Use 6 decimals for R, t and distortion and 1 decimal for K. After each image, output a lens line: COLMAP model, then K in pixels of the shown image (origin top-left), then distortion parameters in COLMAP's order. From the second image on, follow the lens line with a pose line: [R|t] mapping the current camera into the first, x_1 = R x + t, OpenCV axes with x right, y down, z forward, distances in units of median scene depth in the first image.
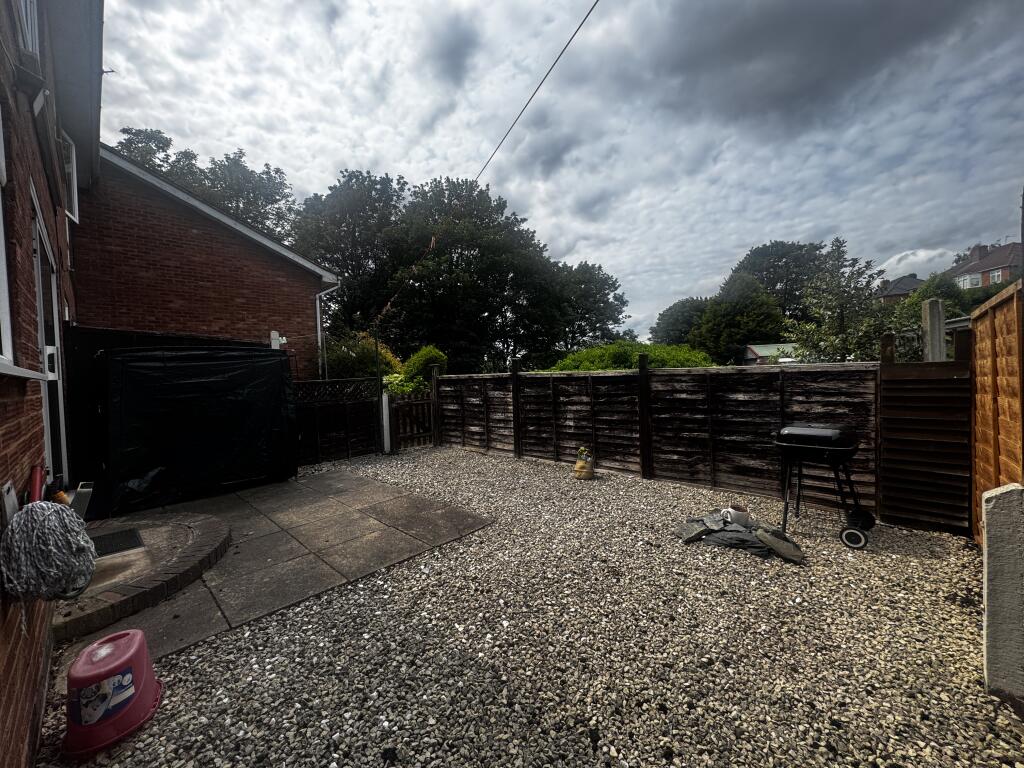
lens RADIAL K [[407.7, 0, 512.0], [0, 407.7, 384.0], [0, 0, 1]] dist [-0.002407, 0.000075]
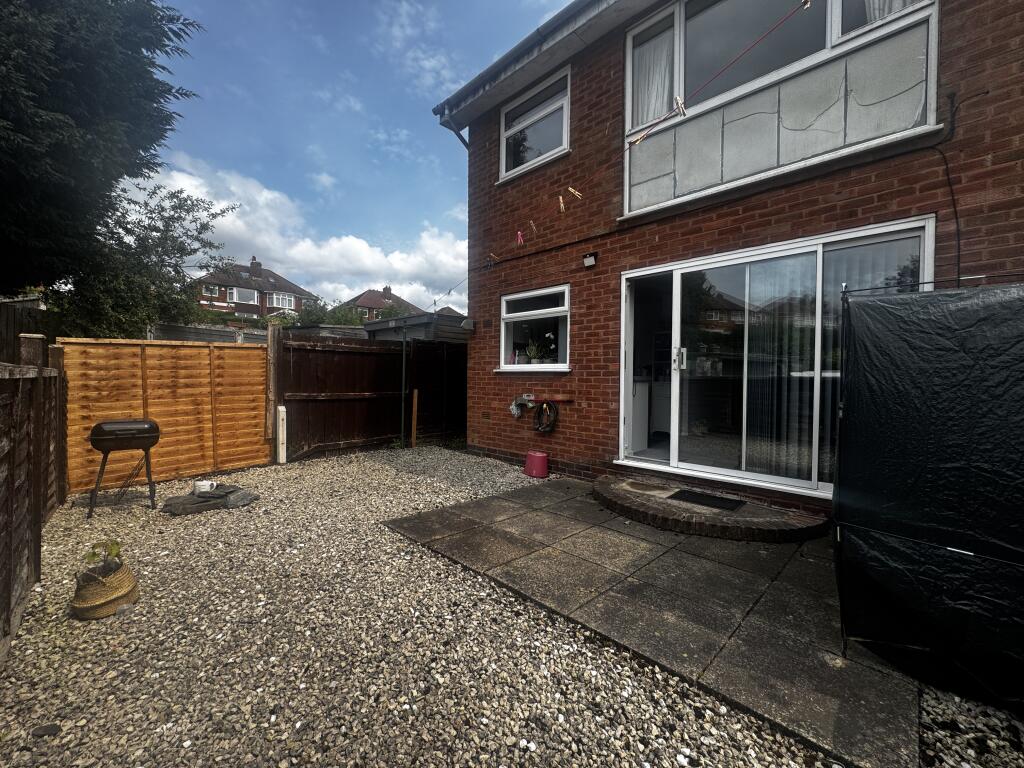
lens RADIAL K [[407.7, 0, 512.0], [0, 407.7, 384.0], [0, 0, 1]] dist [-0.002407, 0.000075]
pose [[-0.999706, 0.023824, -0.004501, -0.463927], [0.023607, 0.998782, 0.043317, -0.034211], [0.005528, 0.043198, -0.999051, 2.536337]]
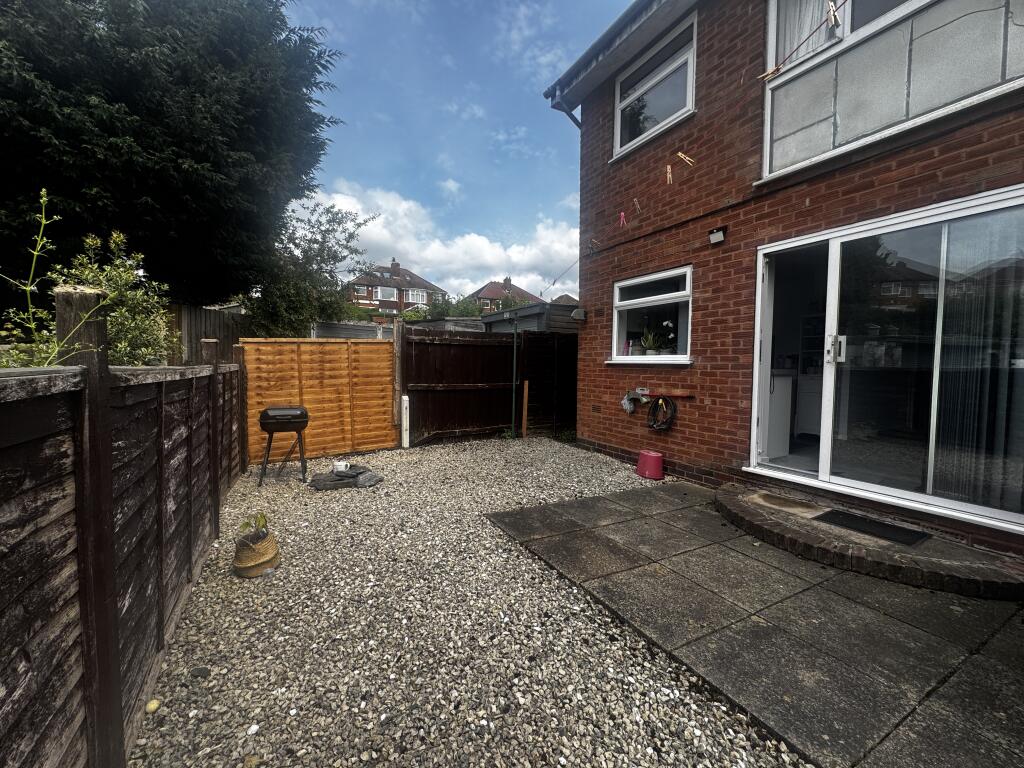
lens RADIAL K [[407.7, 0, 512.0], [0, 407.7, 384.0], [0, 0, 1]] dist [-0.002407, 0.000075]
pose [[-0.959962, 0.011198, 0.279907, -0.503521], [0.030767, 0.997370, 0.065618, -0.054438], [-0.278436, 0.071603, -0.957782, 2.472118]]
